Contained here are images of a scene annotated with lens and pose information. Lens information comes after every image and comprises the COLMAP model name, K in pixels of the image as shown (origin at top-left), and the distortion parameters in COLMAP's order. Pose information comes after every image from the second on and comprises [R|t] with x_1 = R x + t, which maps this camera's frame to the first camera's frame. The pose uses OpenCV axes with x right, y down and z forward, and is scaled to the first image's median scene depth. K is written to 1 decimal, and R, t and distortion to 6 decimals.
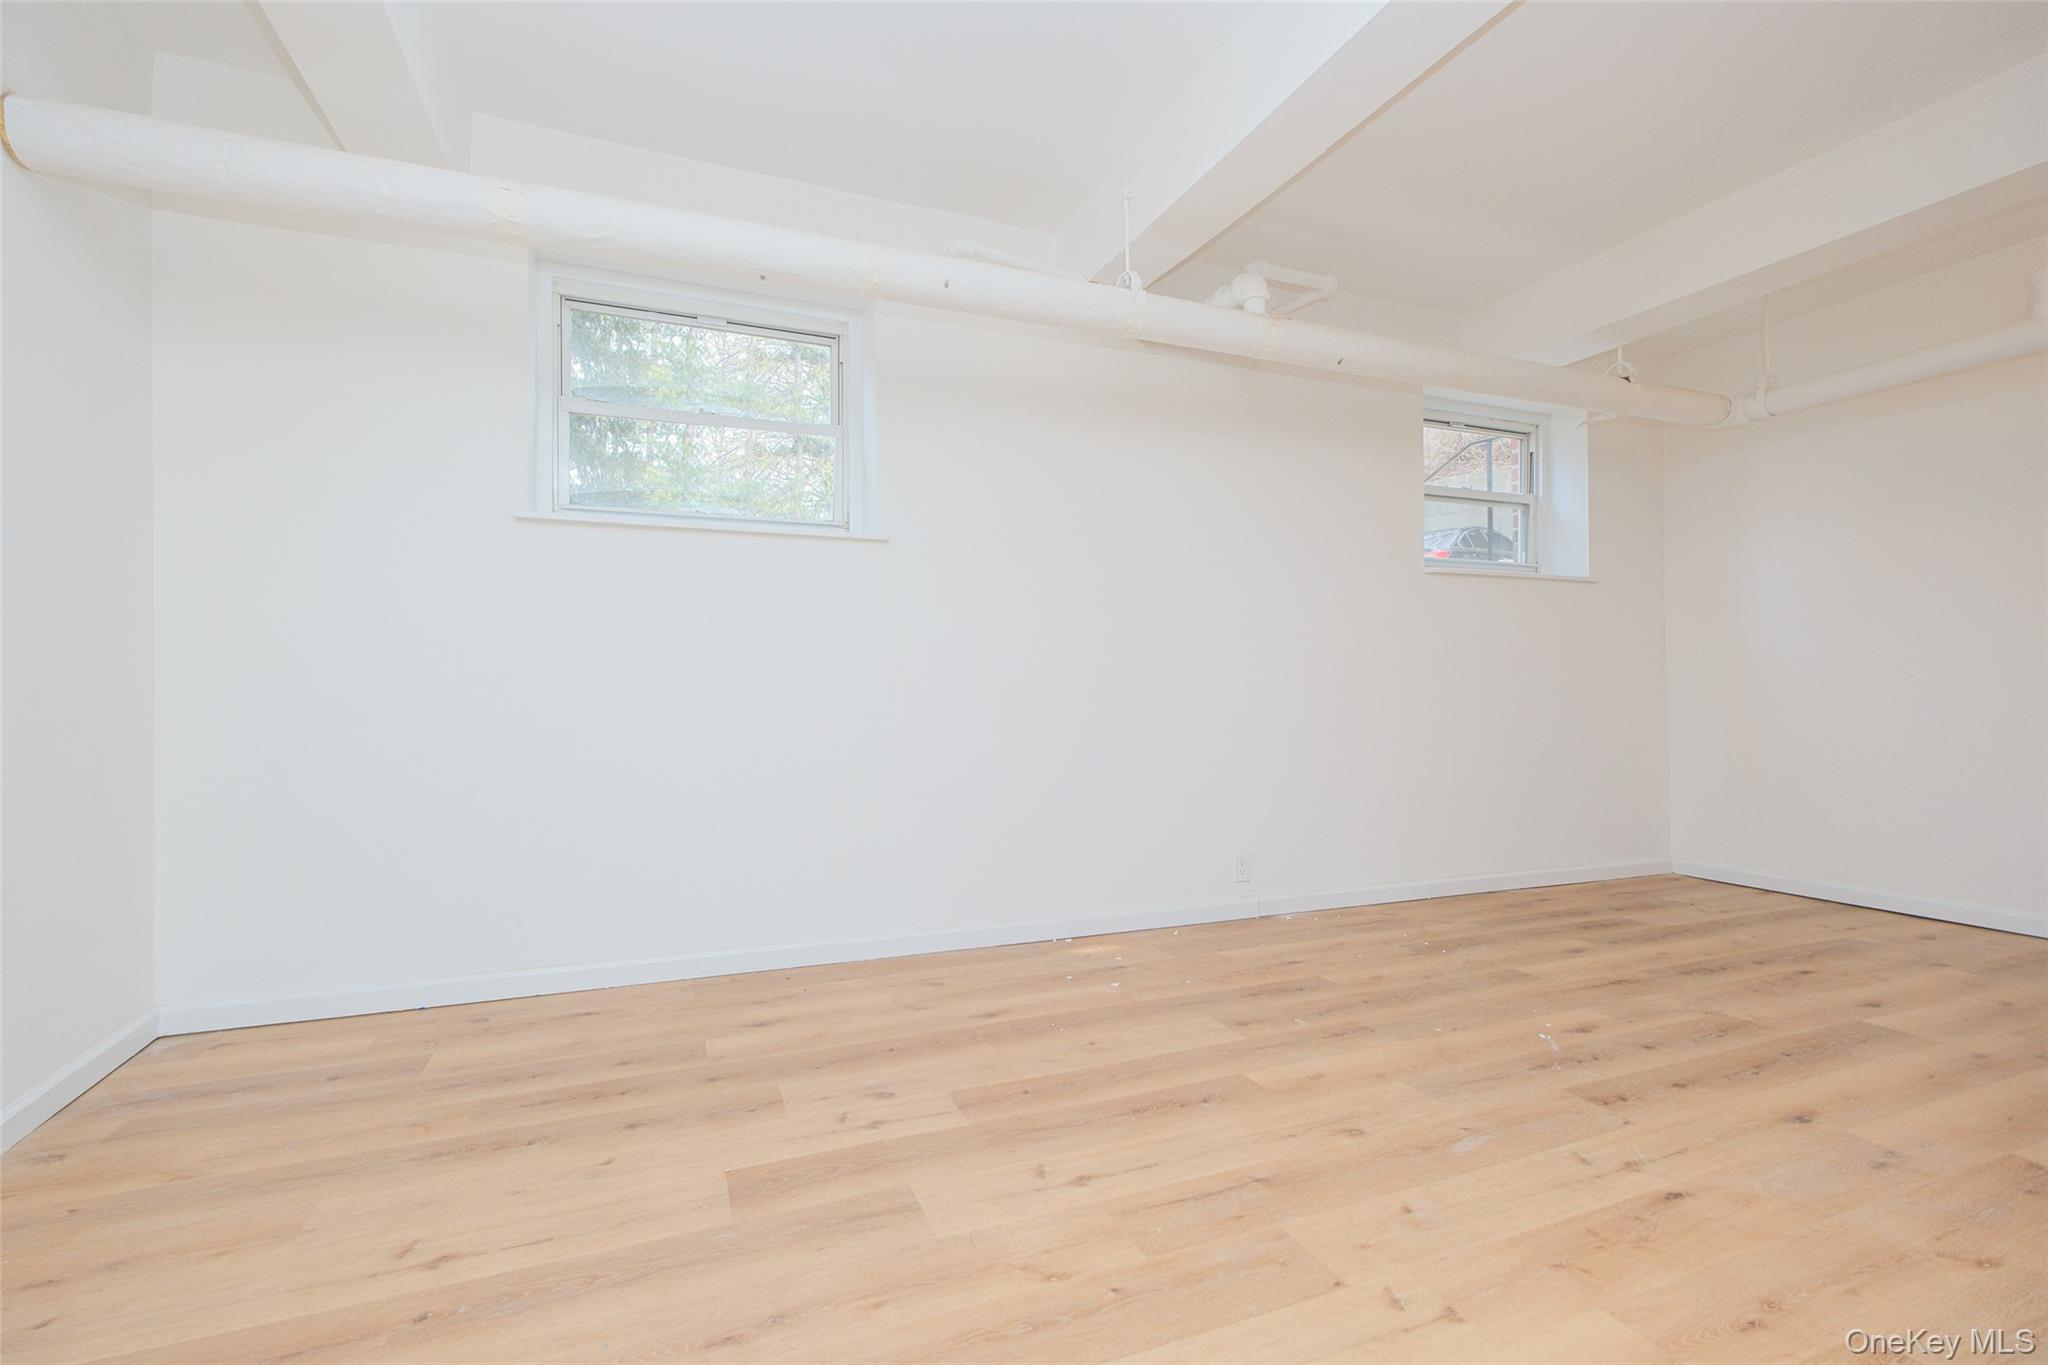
lens RADIAL K [[897.1, 0, 1027.5], [0, 897.1, 683.6], [0, 0, 1]] dist [-0.000964, 0.000540]
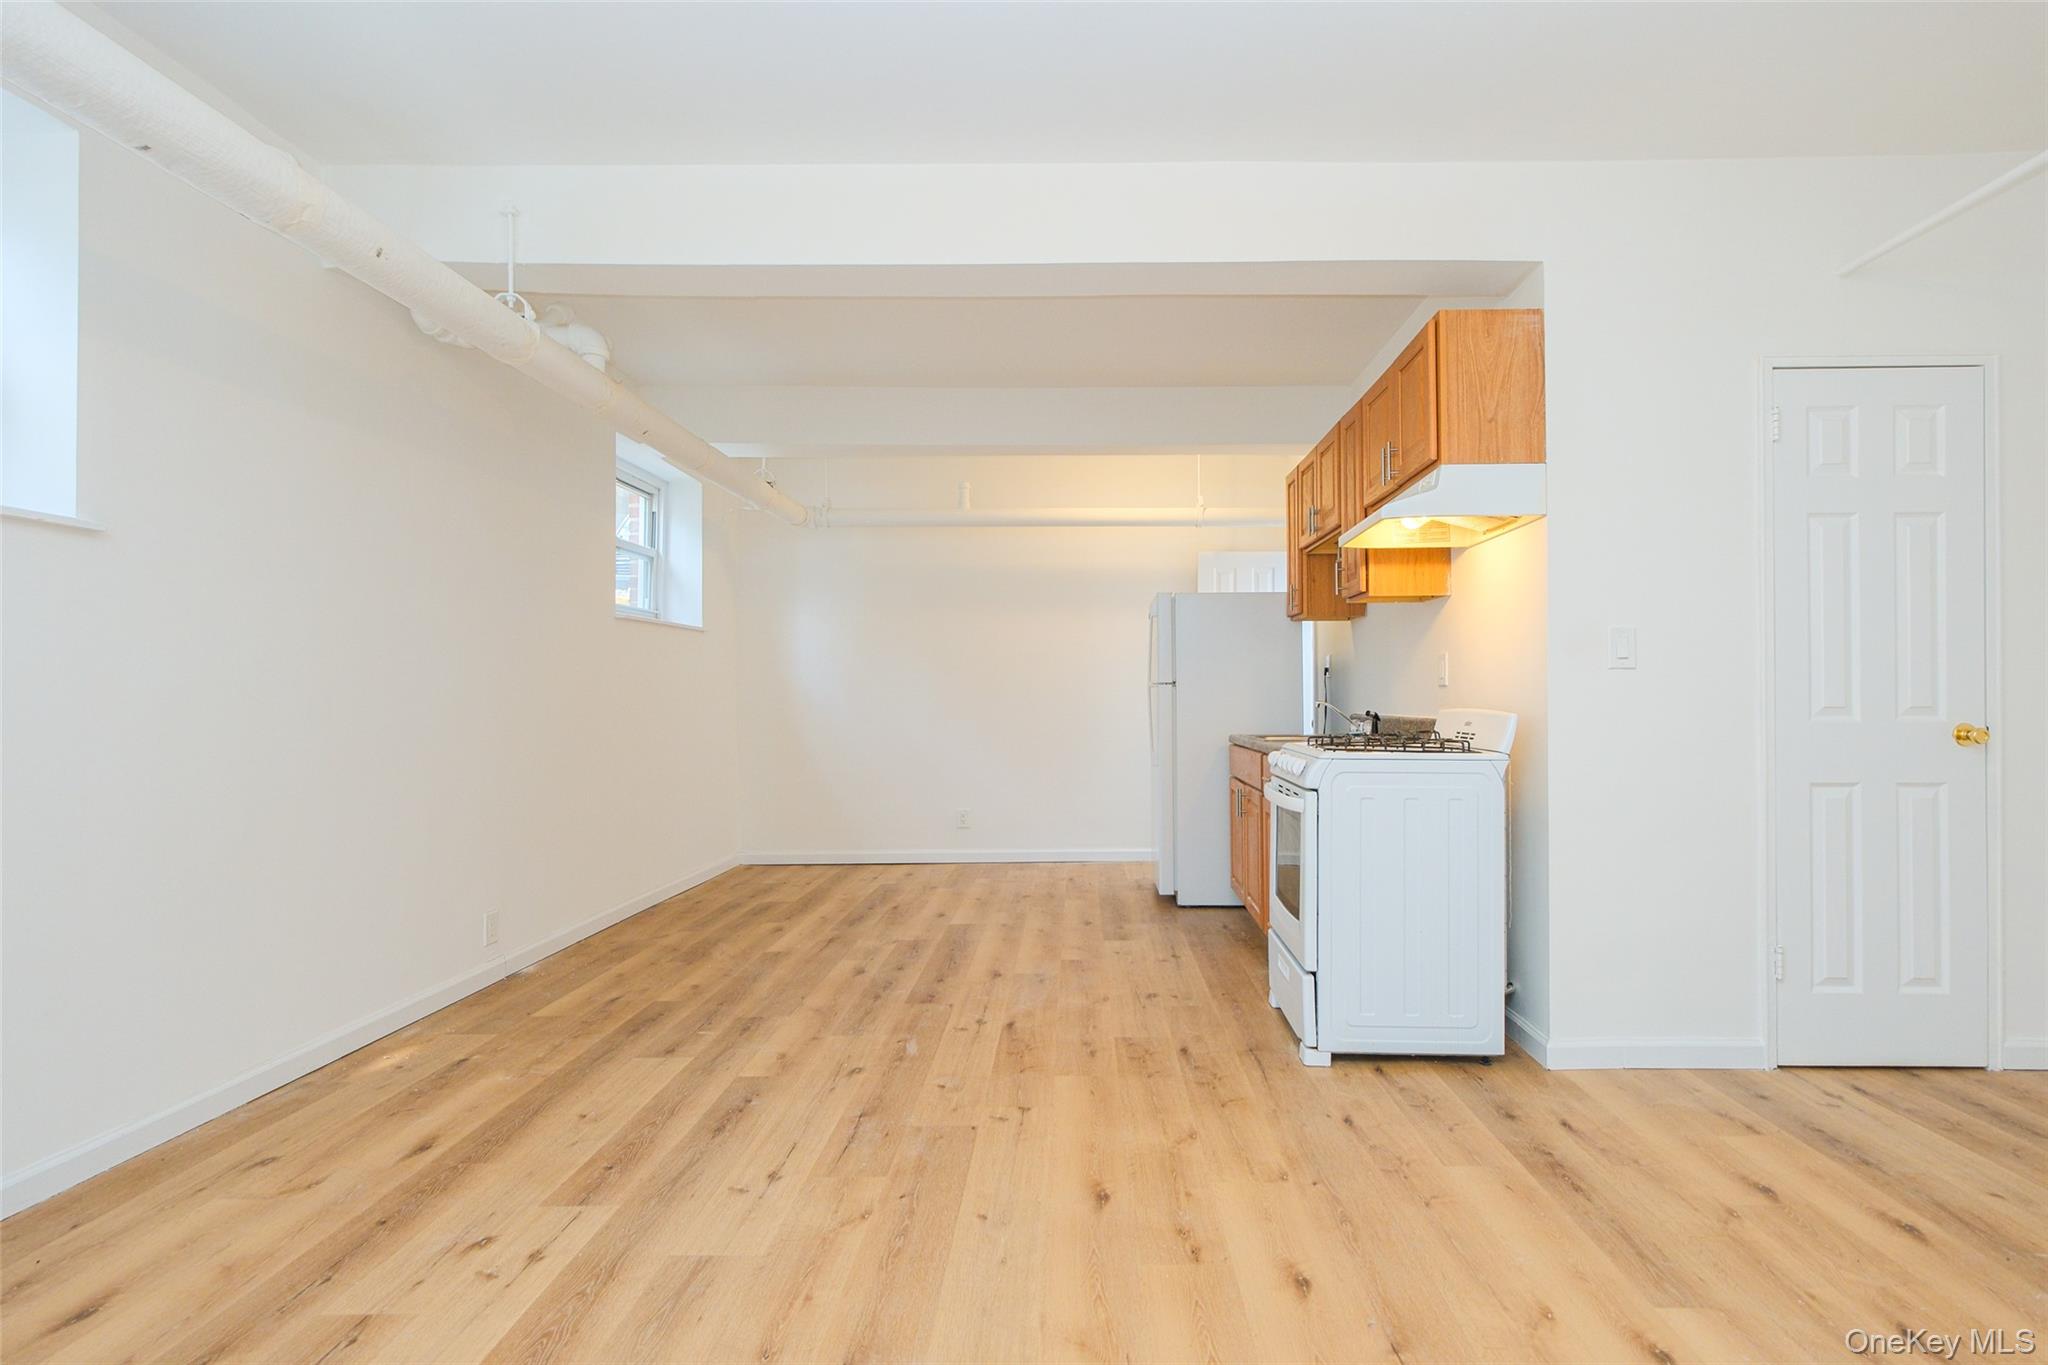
lens RADIAL K [[960.8, 0, 1061.6], [0, 960.8, 674.9], [0, 0, 1]] dist [-0.002061, -0.000319]
pose [[0.389239, 0.019031, 0.920940, -0.656093], [-0.000972, 0.999794, -0.020249, -0.053088], [-0.921136, 0.006986, 0.389177, 0.108460]]
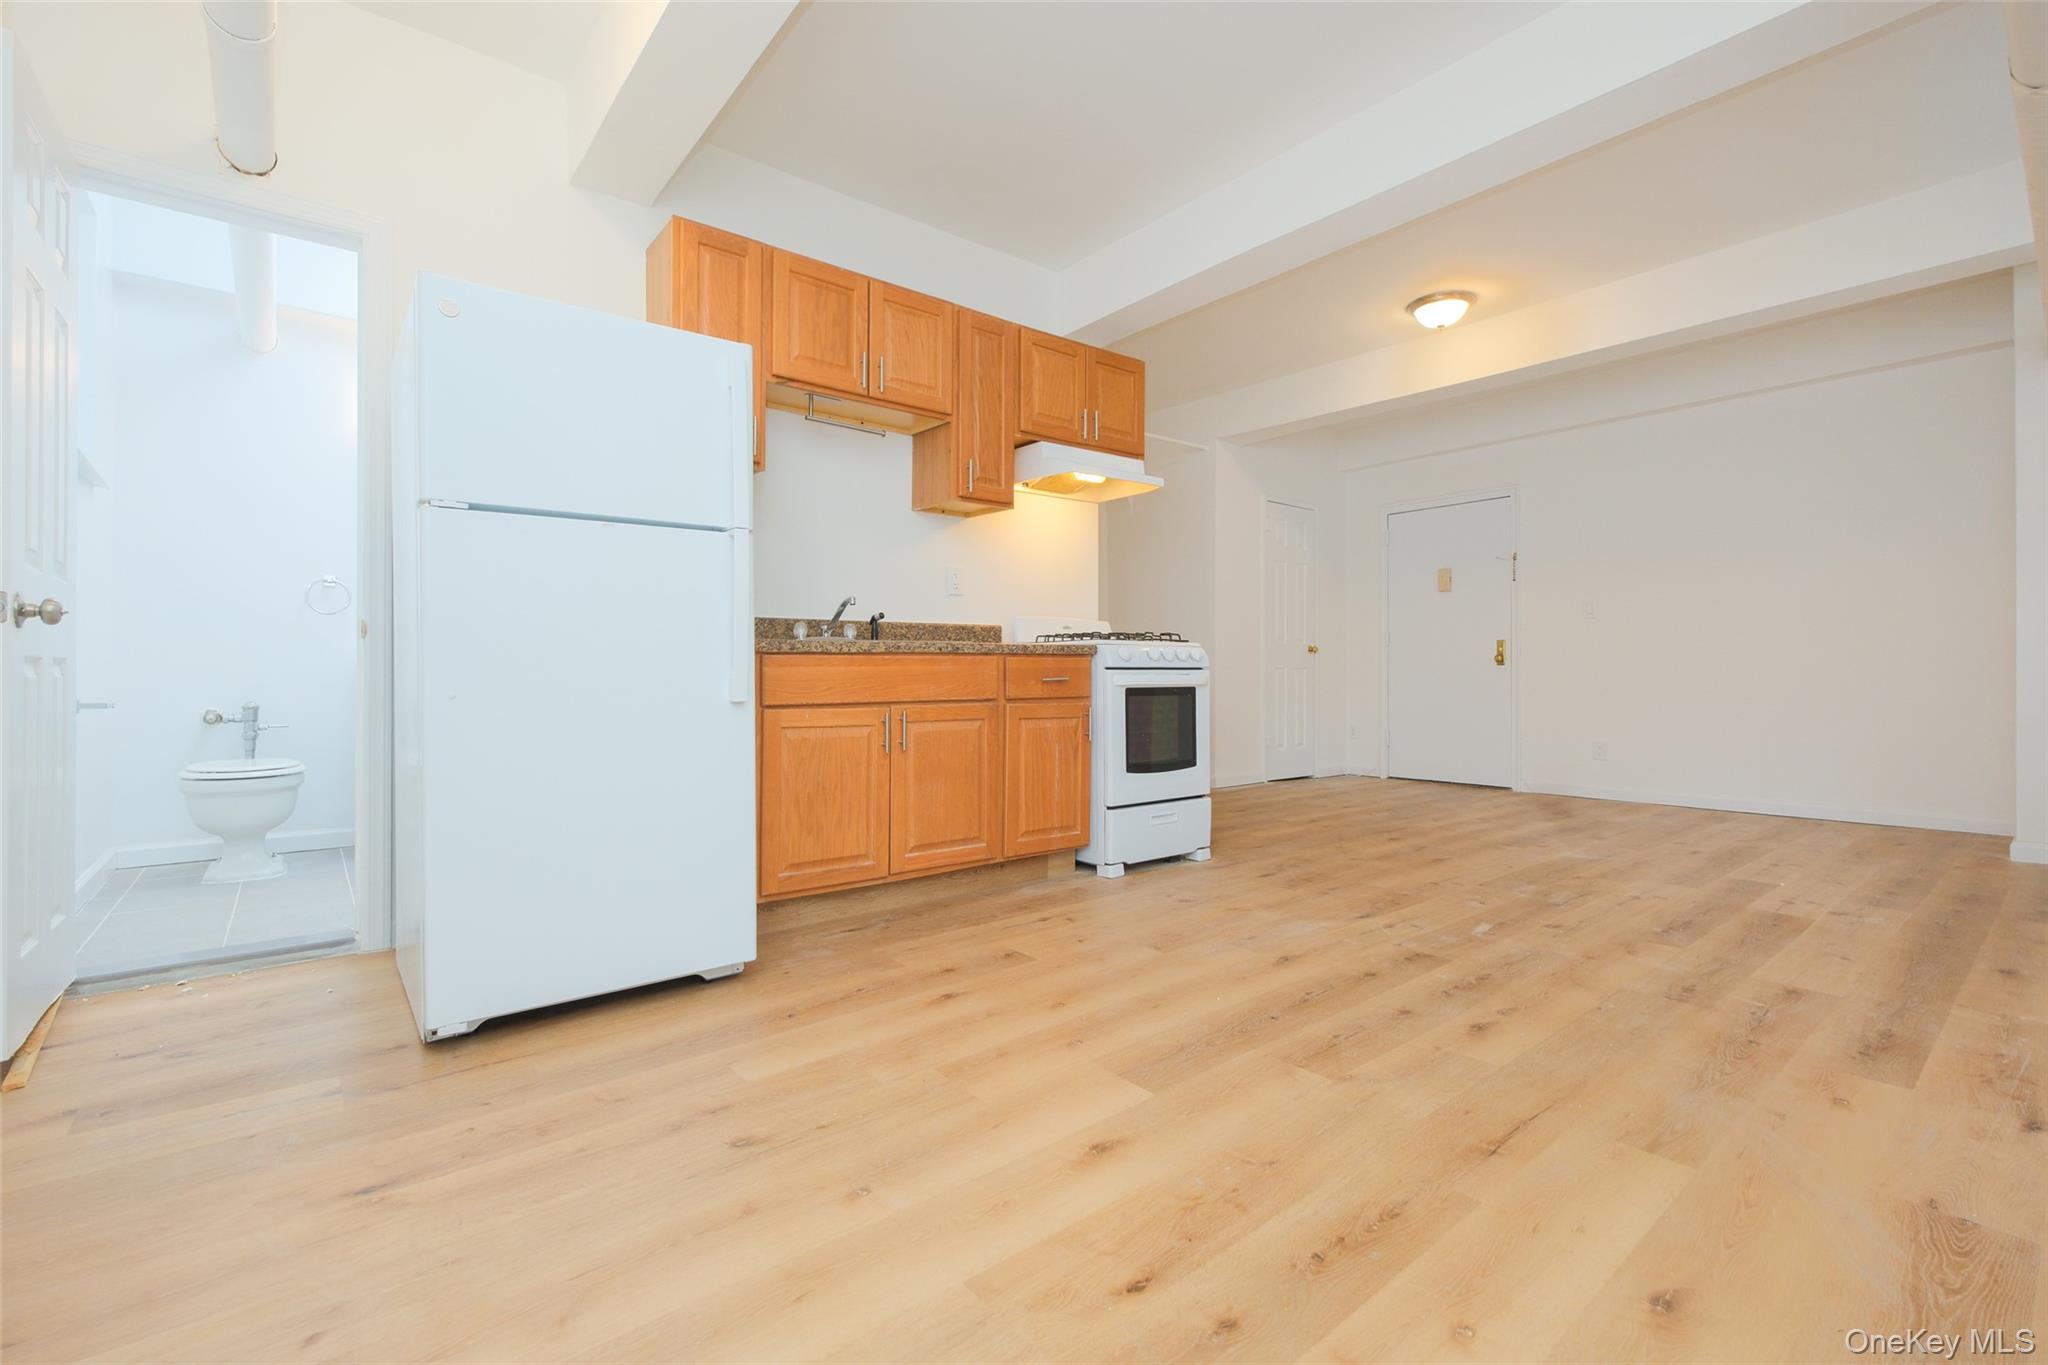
lens RADIAL K [[897.1, 0, 1025.5], [0, 897.1, 675.9], [0, 0, 1]] dist [-0.000964, 0.000540]
pose [[-0.953969, 0.000777, -0.299903, 1.232564], [-0.000181, 0.999995, 0.003166, 0.064683], [0.299904, 0.003075, -0.953965, 1.622100]]
